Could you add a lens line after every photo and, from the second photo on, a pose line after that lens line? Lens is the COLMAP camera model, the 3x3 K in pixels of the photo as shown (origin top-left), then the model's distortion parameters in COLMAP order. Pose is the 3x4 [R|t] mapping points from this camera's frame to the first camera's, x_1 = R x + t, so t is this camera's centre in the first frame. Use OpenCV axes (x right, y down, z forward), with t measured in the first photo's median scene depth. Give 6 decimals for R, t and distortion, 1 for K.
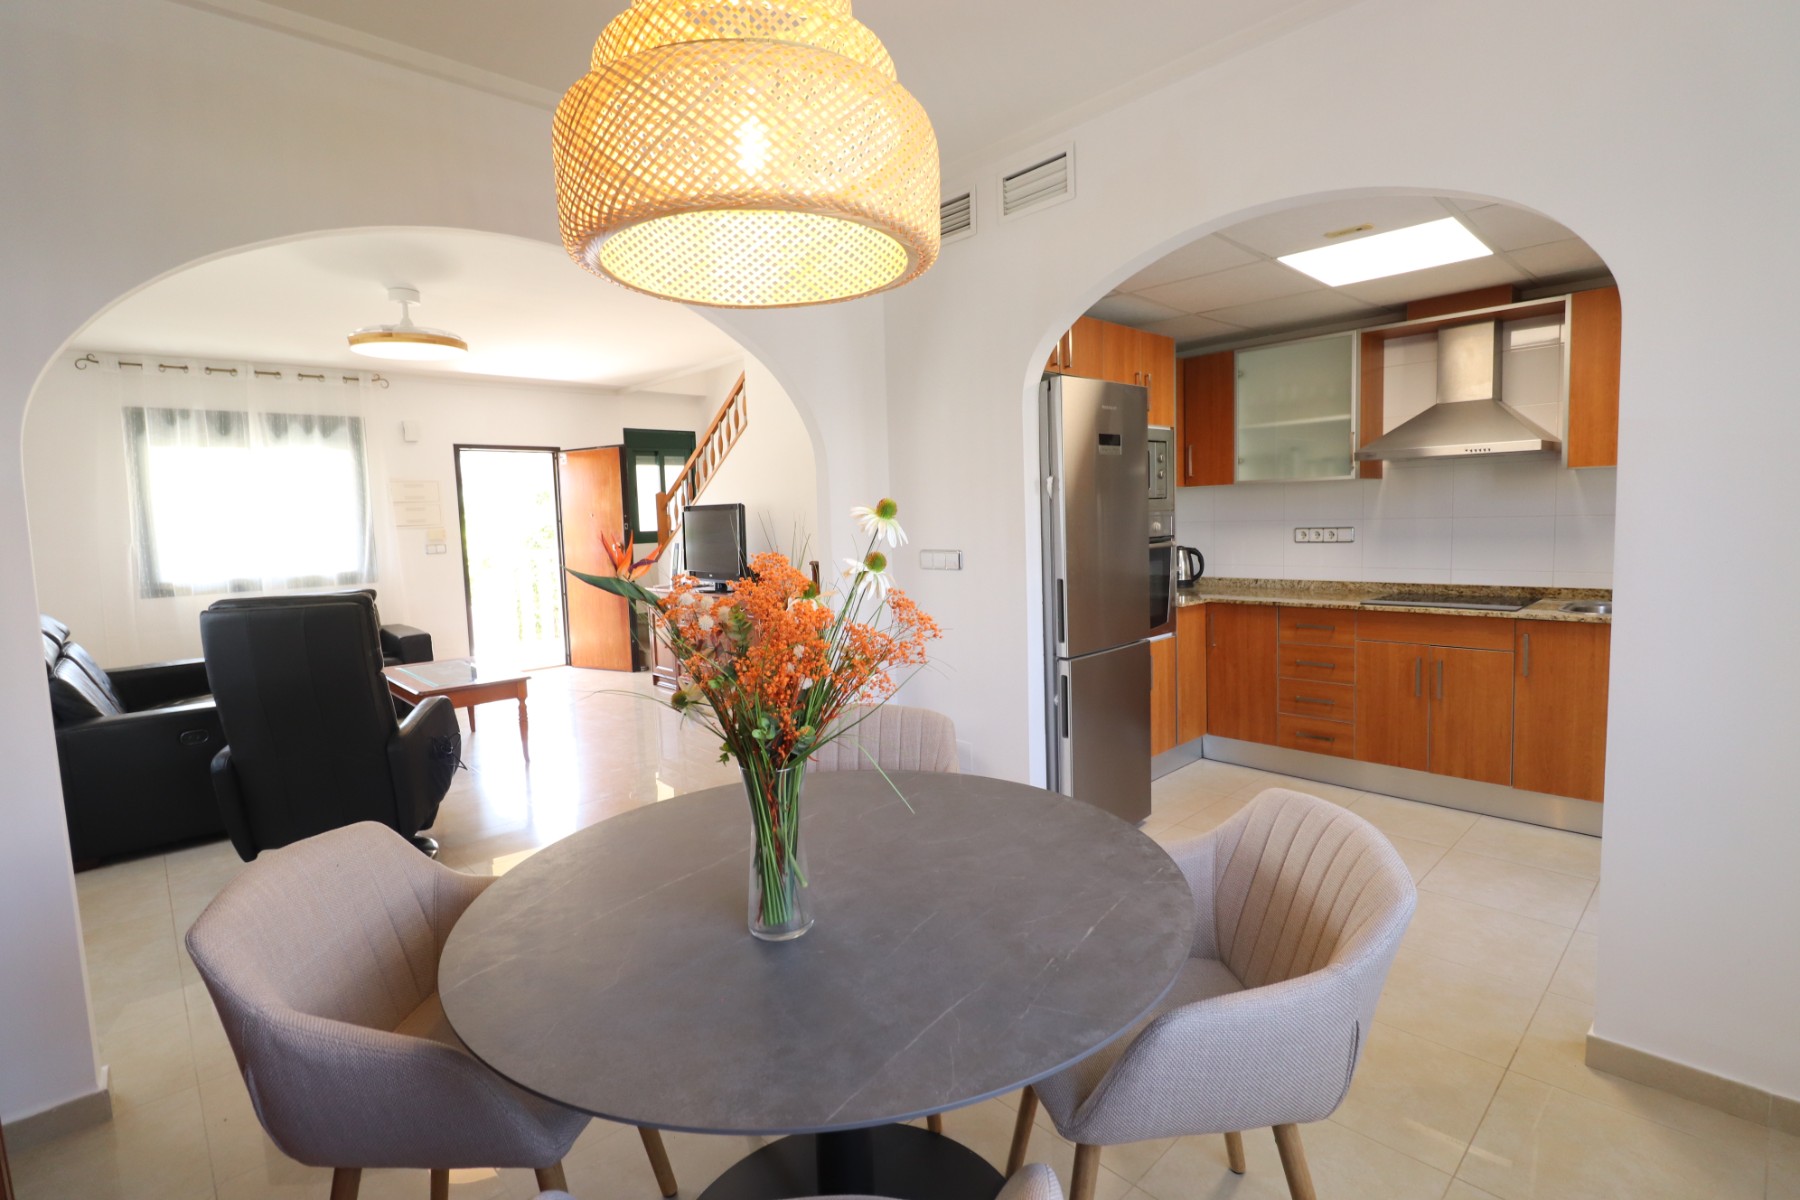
lens RADIAL K [[838.5, 0, 903.3], [0, 838.5, 588.6], [0, 0, 1]] dist [-0.006979, -0.008967]
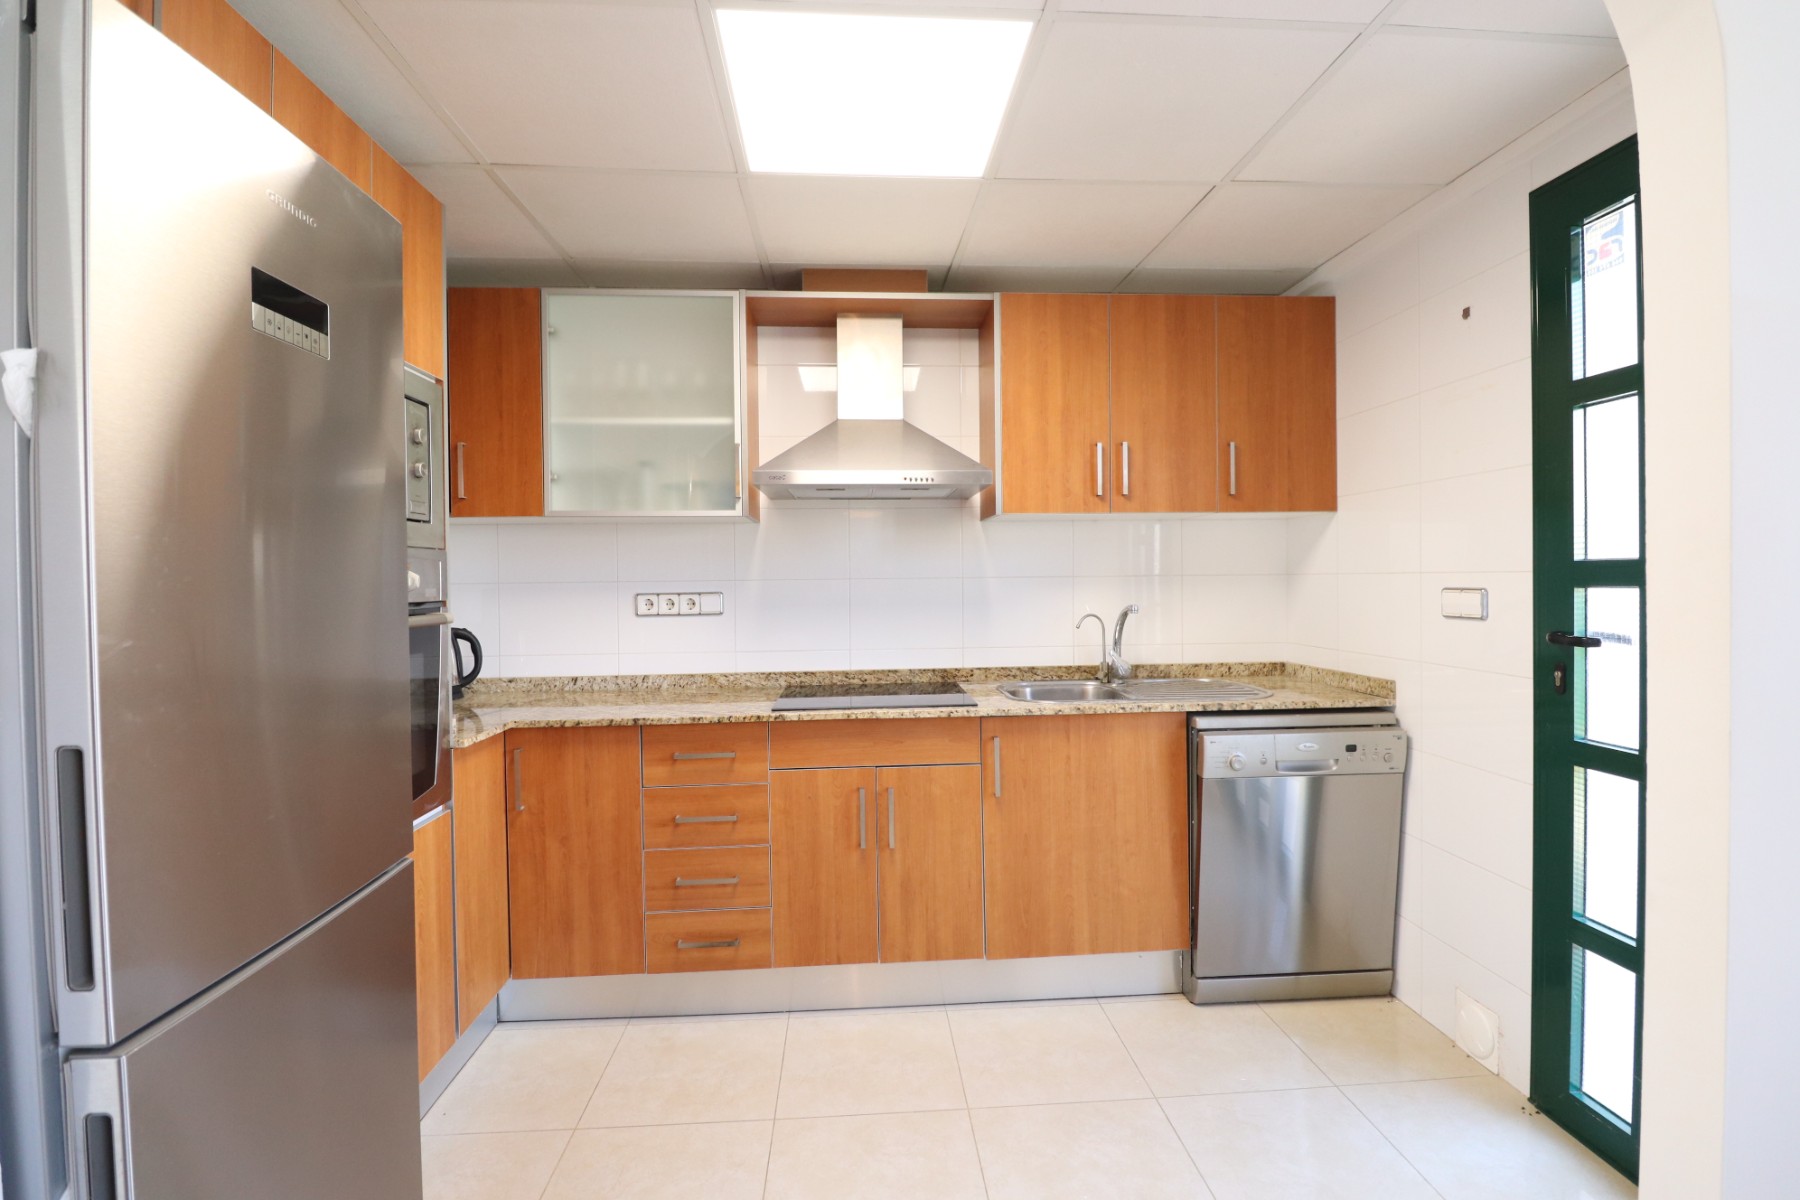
lens RADIAL K [[838.5, 0, 907.7], [0, 838.5, 587.8], [0, 0, 1]] dist [-0.006979, -0.008967]
pose [[0.632859, 0.019420, 0.774023, 0.120677], [0.058567, 0.995621, -0.072865, -0.021004], [-0.772048, 0.091445, 0.628951, 0.501664]]
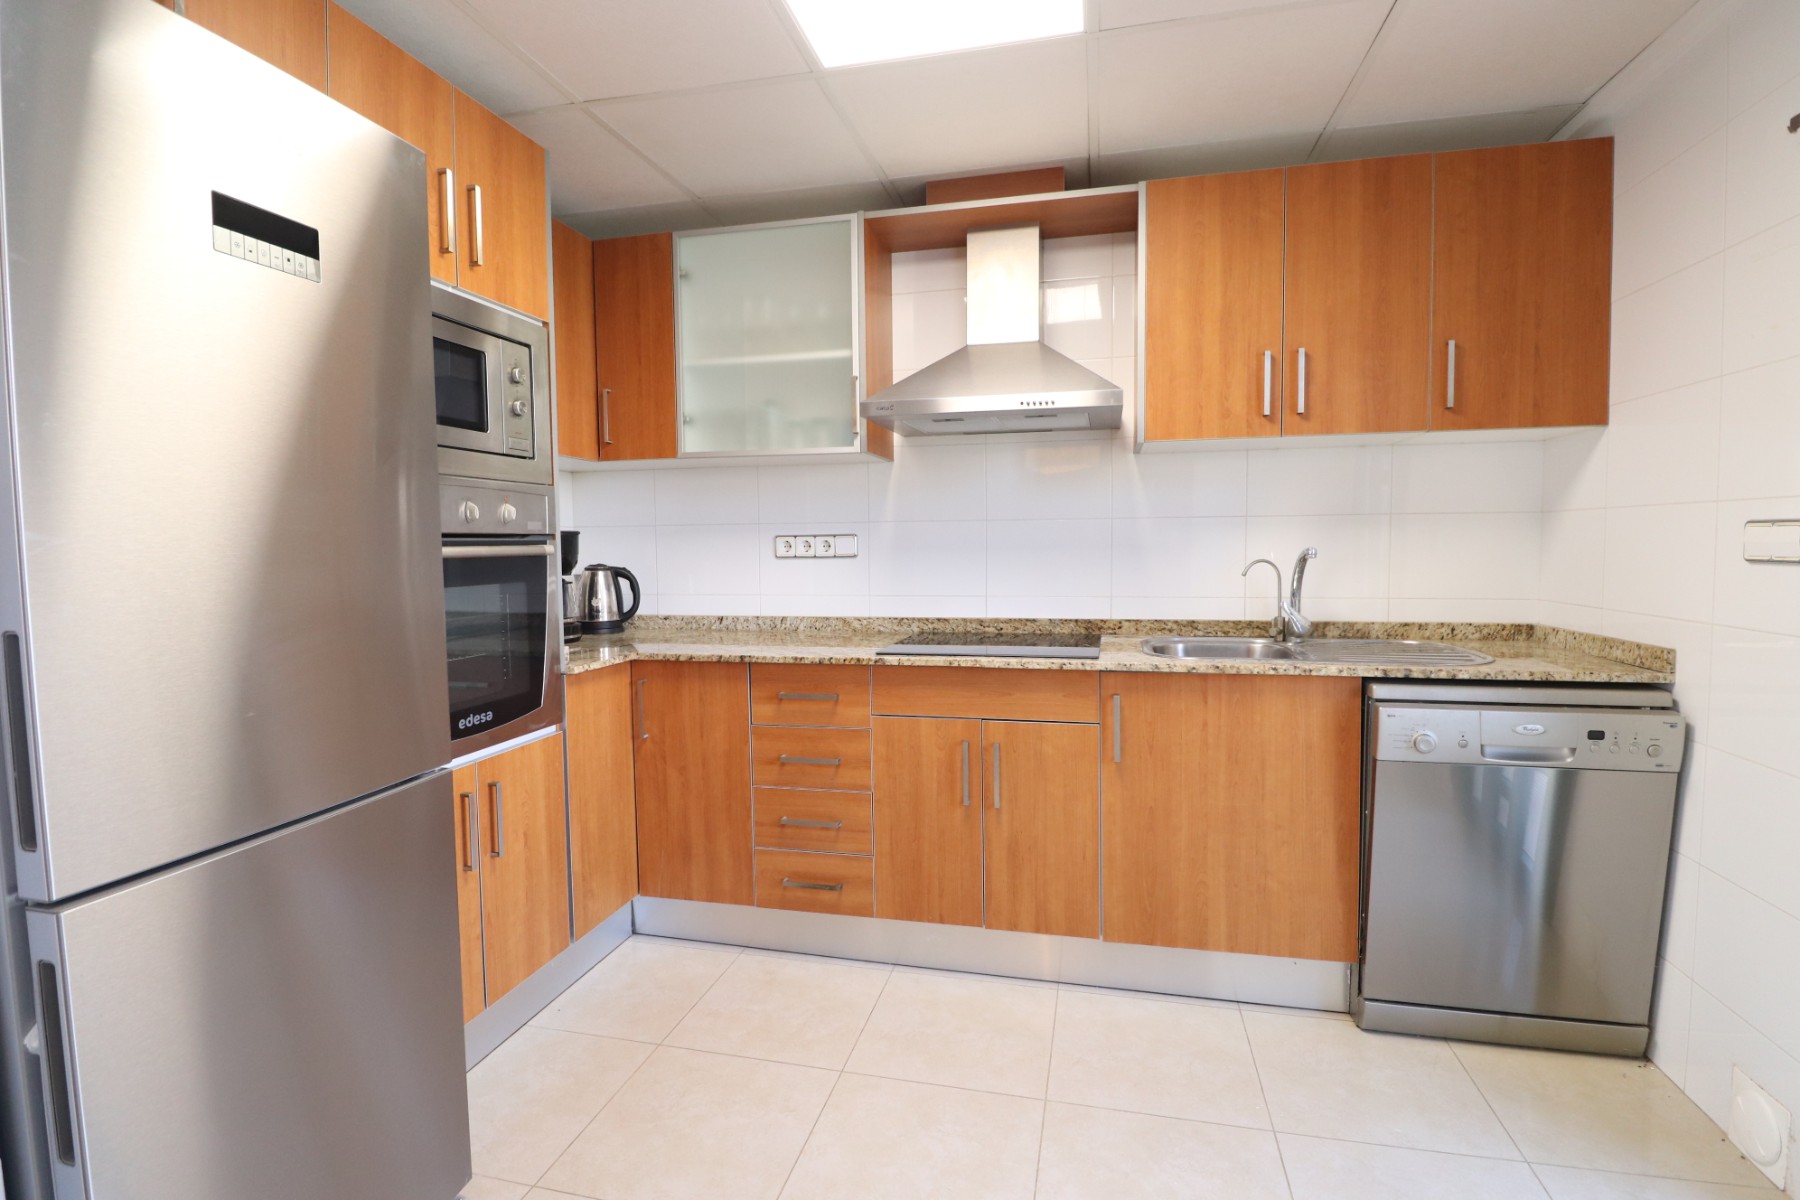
lens RADIAL K [[838.5, 0, 908.0], [0, 838.5, 590.4], [0, 0, 1]] dist [-0.006979, -0.008967]
pose [[0.835097, -0.005136, 0.550079, 0.228795], [0.029916, 0.998901, -0.036090, -0.004878], [-0.549289, 0.046595, 0.834333, 0.469493]]
